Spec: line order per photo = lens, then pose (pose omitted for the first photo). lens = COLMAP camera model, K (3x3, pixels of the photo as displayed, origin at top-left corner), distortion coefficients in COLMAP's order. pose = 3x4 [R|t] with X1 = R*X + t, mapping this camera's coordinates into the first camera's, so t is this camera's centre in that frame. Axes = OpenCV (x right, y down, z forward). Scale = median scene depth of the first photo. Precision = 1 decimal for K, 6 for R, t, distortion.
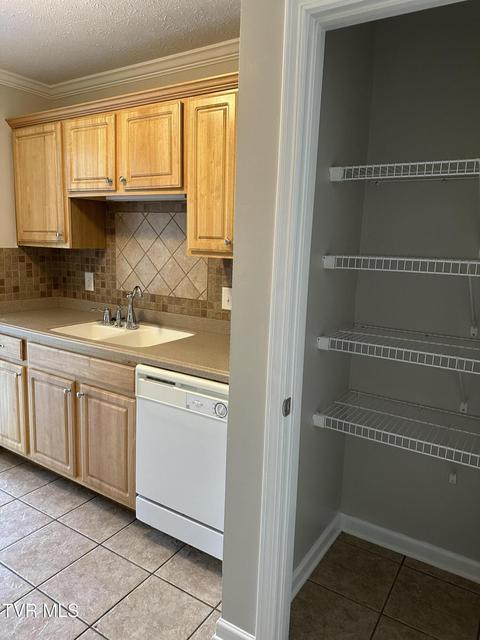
lens RADIAL K [[453.5, 0, 239.9], [0, 453.5, 313.0], [0, 0, 1]] dist [0.146536, -0.297886]
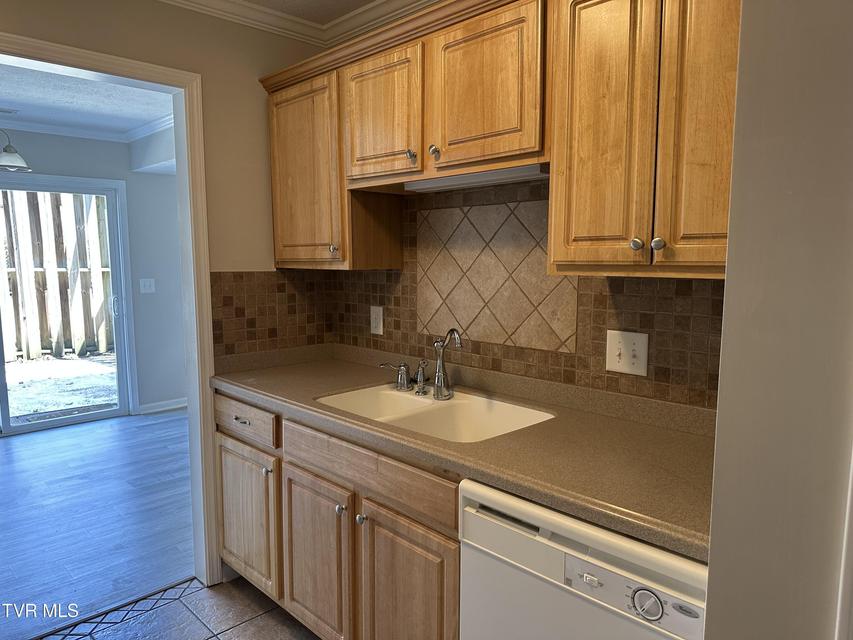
lens RADIAL K [[601.4, 0, 422.3], [0, 601.4, 317.5], [0, 0, 1]] dist [0.096080, -0.117731]
pose [[0.972409, -0.009003, -0.233108, -0.085077], [-0.004629, 0.998314, -0.057867, -0.029236], [0.233236, 0.057350, 0.970728, 0.241181]]
